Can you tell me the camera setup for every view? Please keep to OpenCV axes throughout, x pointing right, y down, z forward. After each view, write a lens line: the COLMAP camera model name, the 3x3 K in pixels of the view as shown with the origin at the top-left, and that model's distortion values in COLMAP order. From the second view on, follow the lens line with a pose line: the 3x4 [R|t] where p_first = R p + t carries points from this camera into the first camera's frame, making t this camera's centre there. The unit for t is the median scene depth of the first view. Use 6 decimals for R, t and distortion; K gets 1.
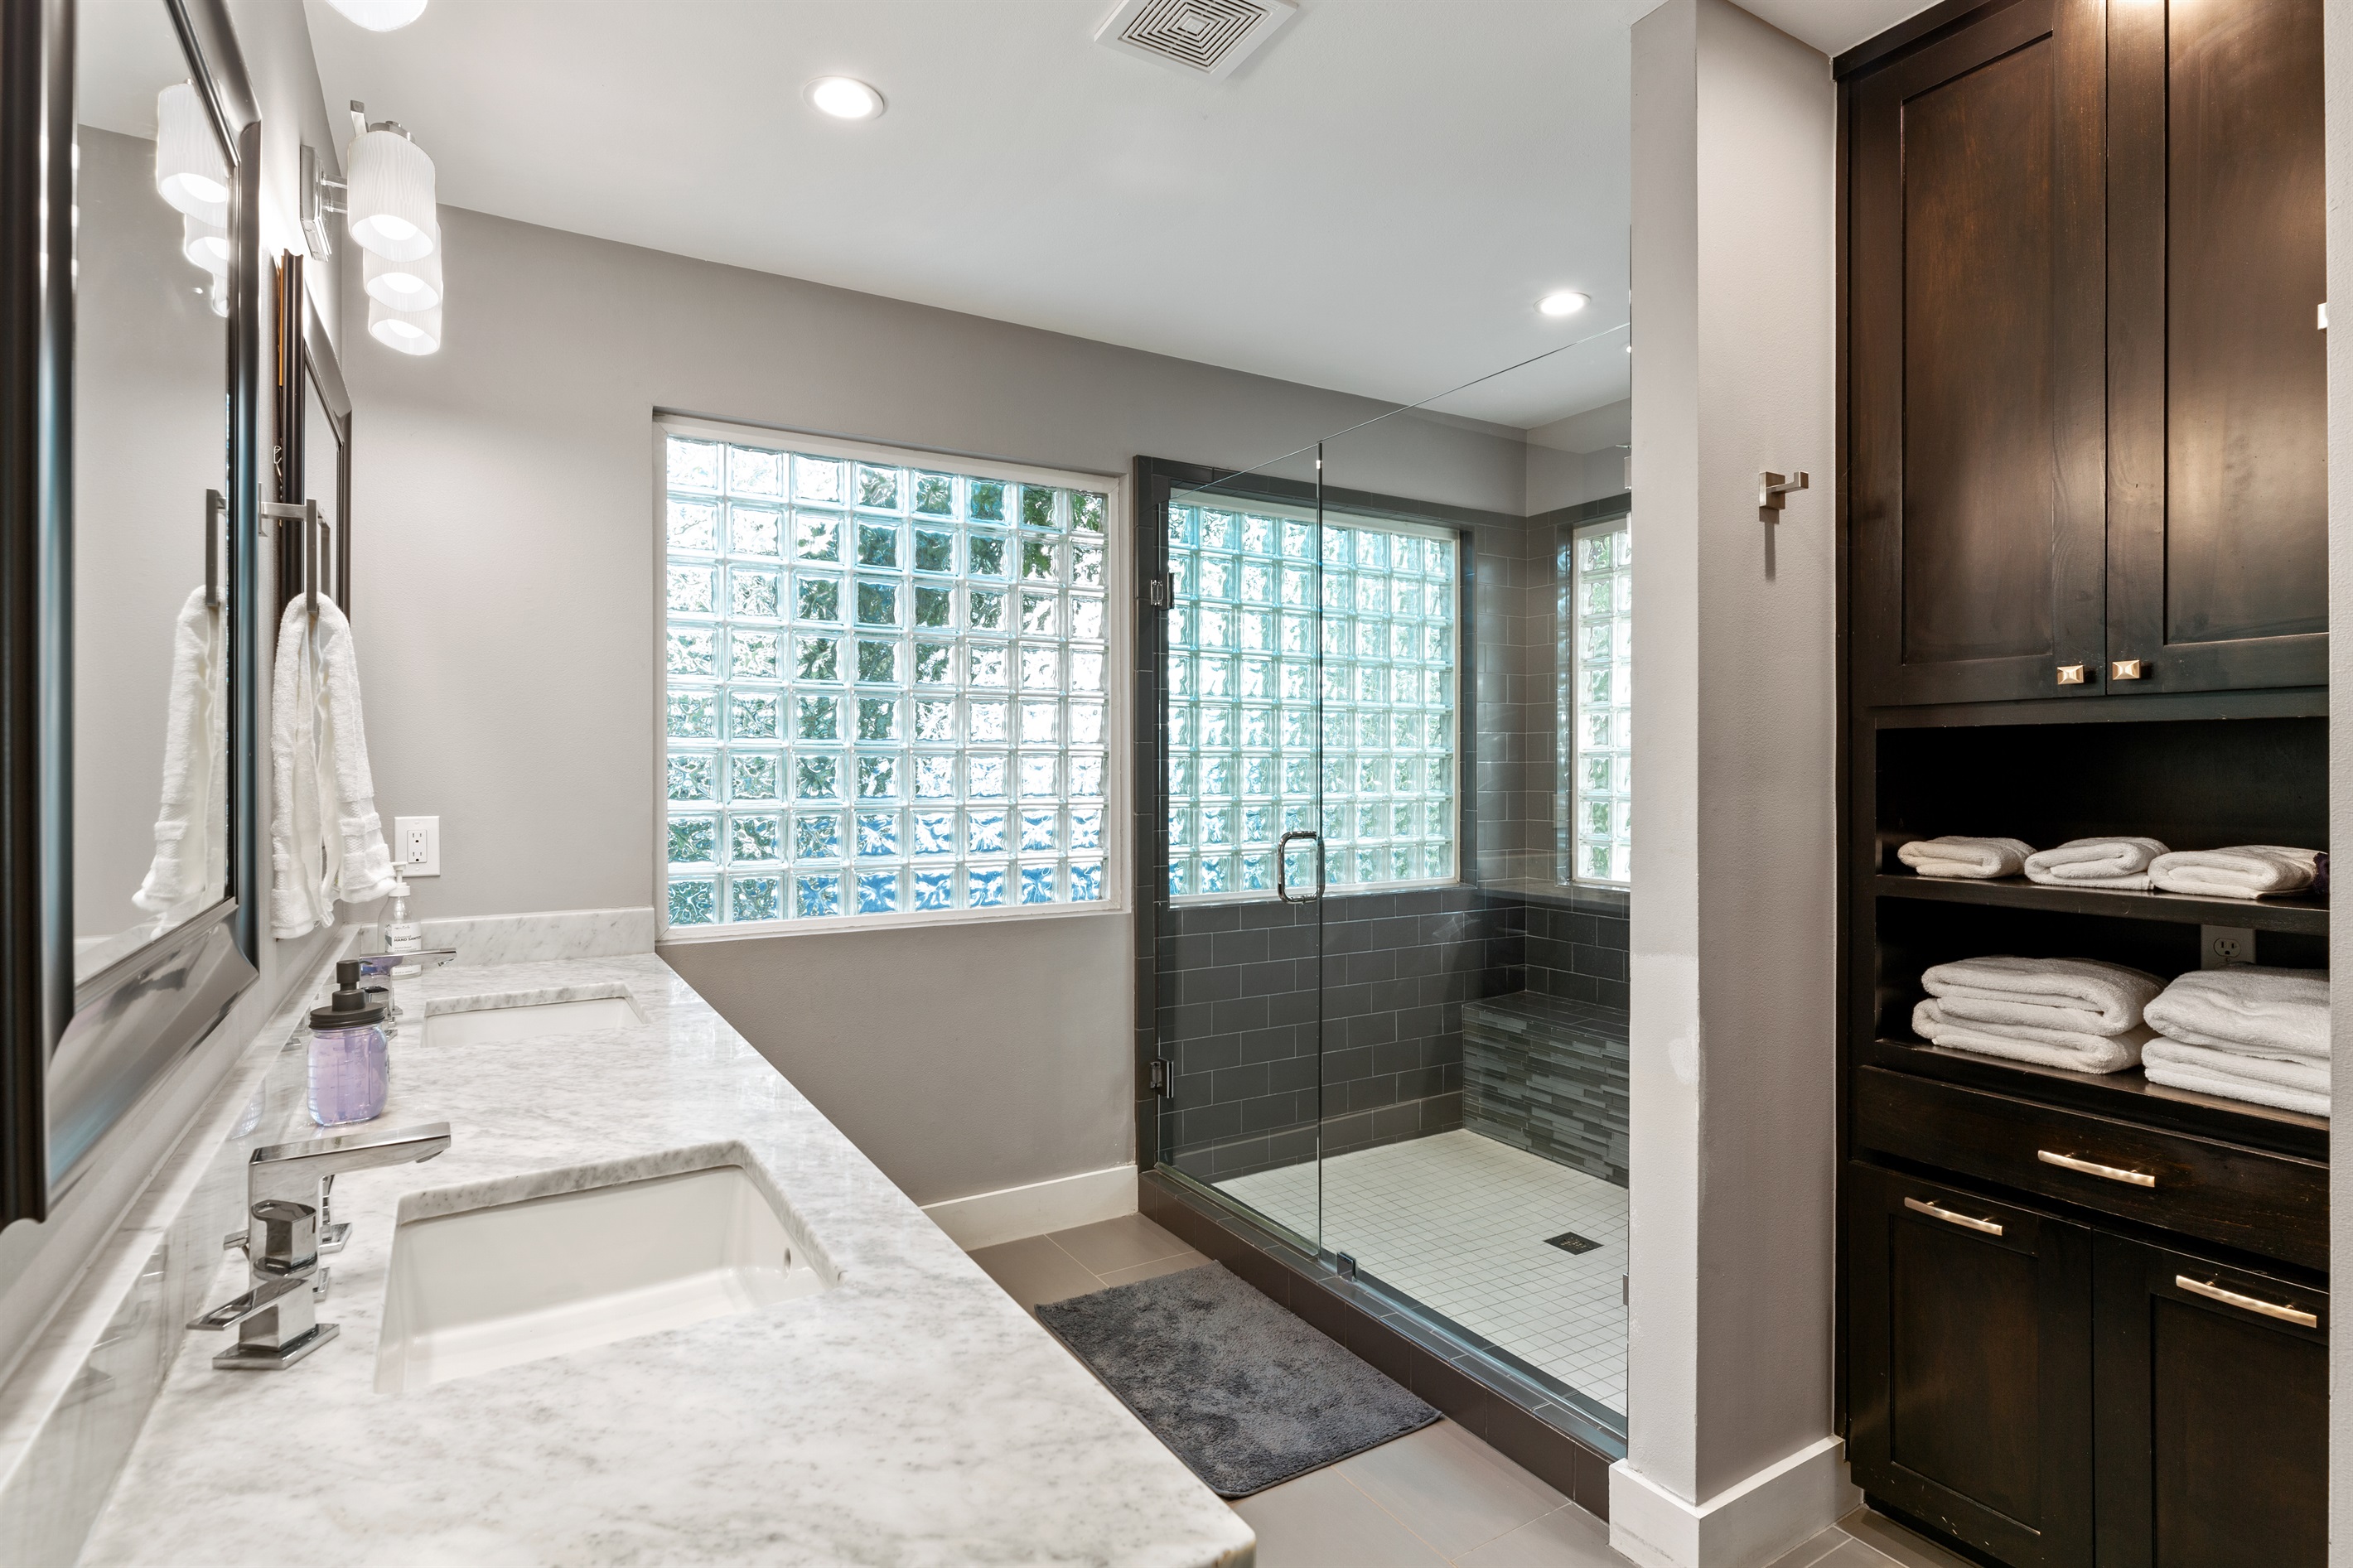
lens RADIAL K [[1163.4, 0, 1176.5], [0, 1163.4, 784.0], [0, 0, 1]] dist [0.002341, 0.000260]
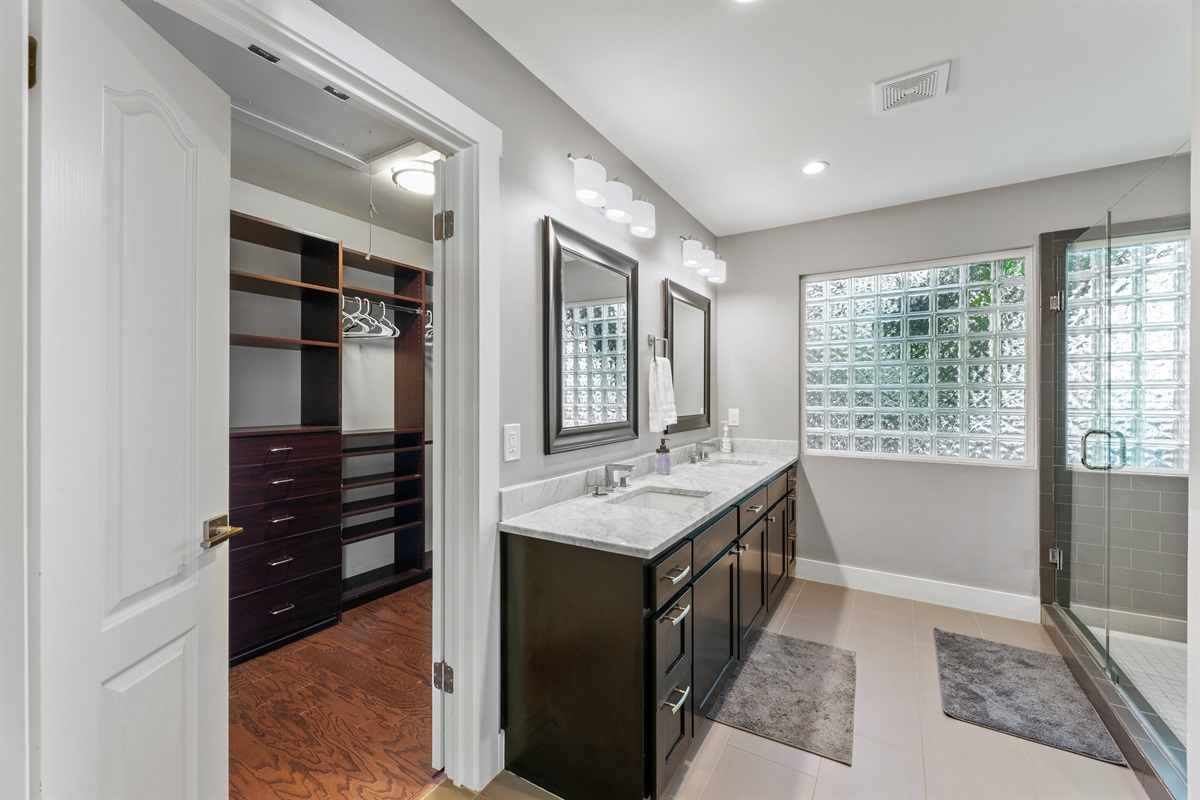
lens RADIAL K [[500.0, 0, 603.2], [0, 500.0, 396.0], [0, 0, 1]] dist [-0.000617, -0.000095]
pose [[0.453590, -0.001092, -0.891210, 0.464034], [-0.010111, 0.999929, -0.006371, 0.002297], [0.891153, 0.011901, 0.453547, -0.037839]]
